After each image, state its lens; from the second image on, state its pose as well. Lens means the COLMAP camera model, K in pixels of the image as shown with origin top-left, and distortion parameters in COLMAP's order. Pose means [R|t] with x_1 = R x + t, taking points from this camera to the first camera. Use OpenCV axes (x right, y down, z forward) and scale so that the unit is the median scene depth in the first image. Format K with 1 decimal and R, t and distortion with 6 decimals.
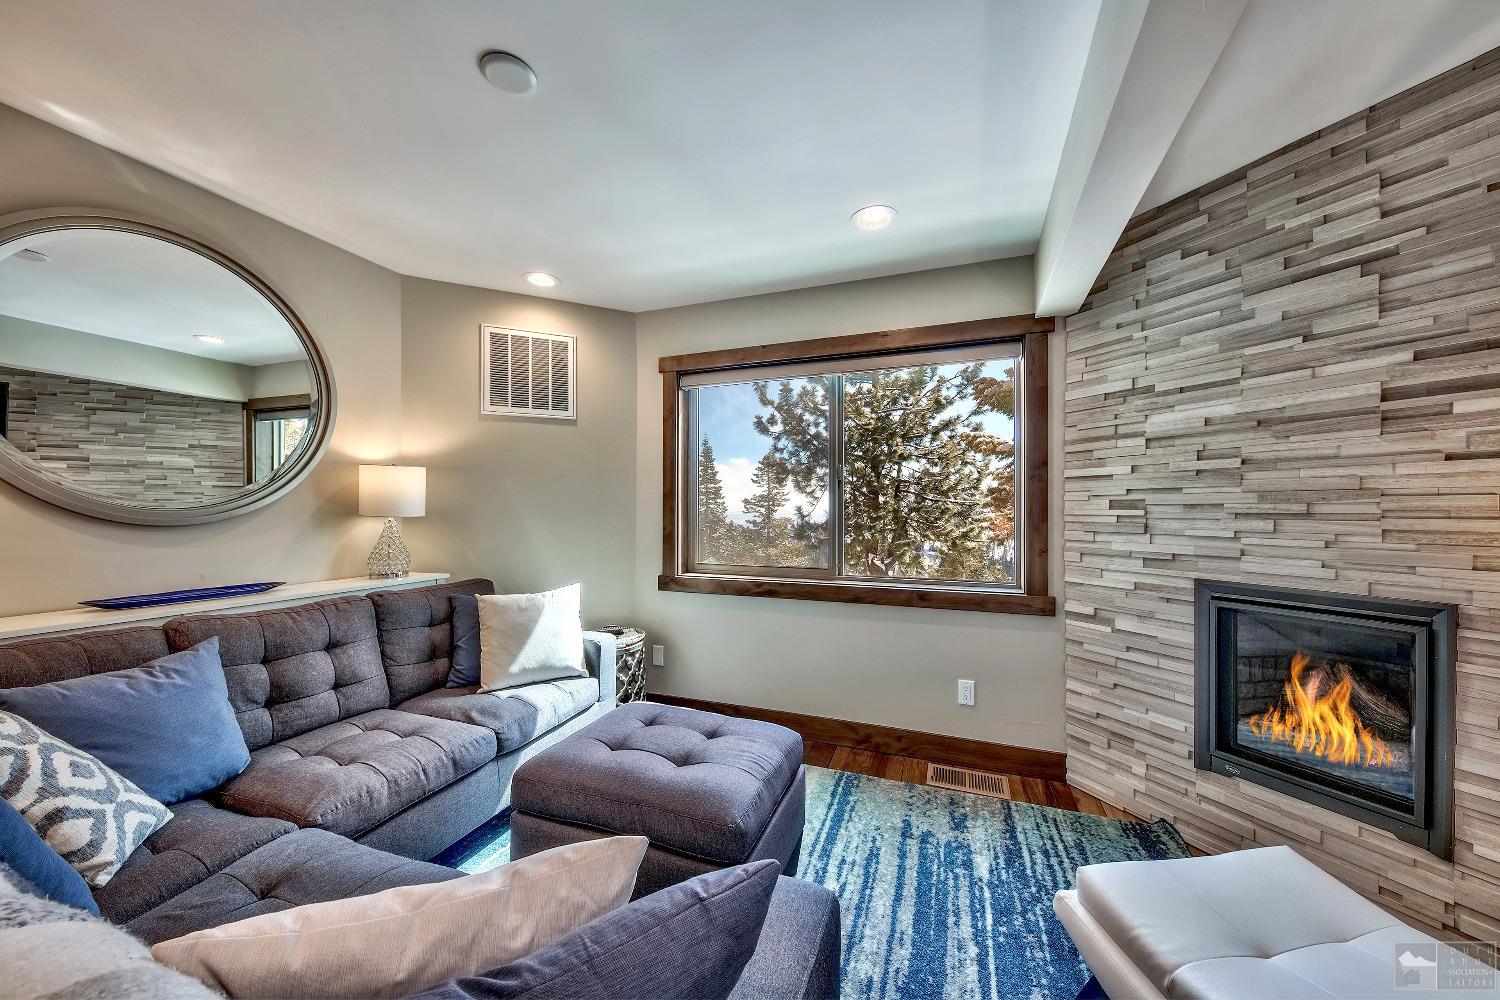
lens RADIAL K [[543.3, 0, 750.0], [0, 543.3, 500.0], [0, 0, 1]] dist [0.020146, 0.000072]
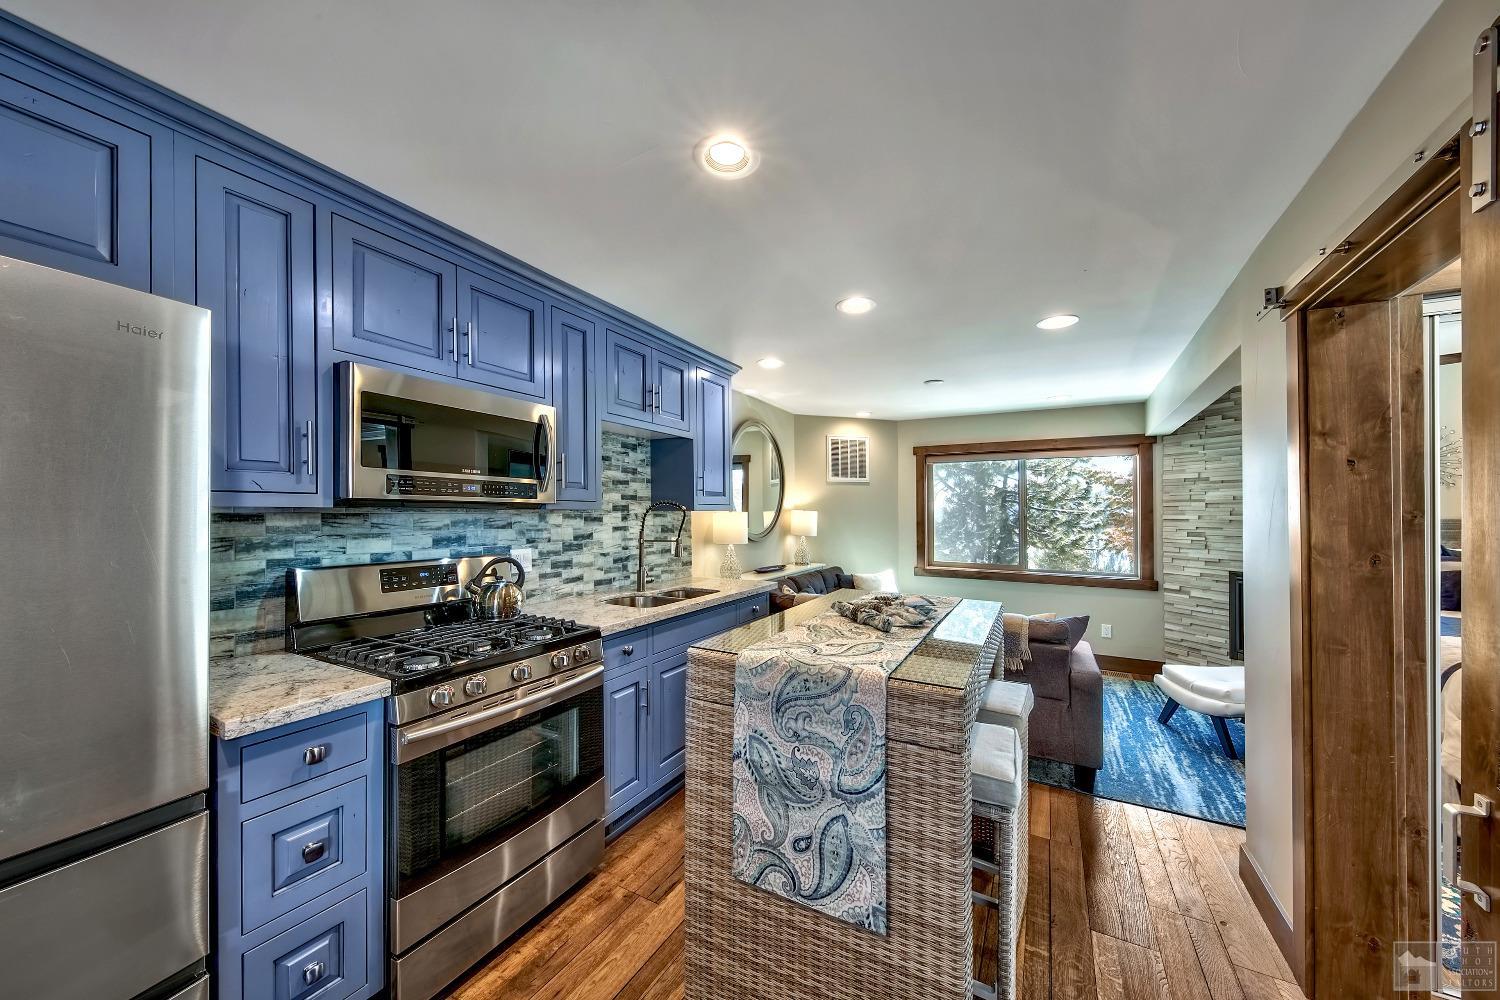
lens RADIAL K [[543.3, 0, 750.0], [0, 543.3, 500.0], [0, 0, 1]] dist [0.020146, 0.000072]
pose [[0.989618, -0.002237, -0.143705, -0.583527], [0.001180, 0.999972, -0.007437, -0.094926], [0.143717, 0.007191, 0.989593, -1.119267]]
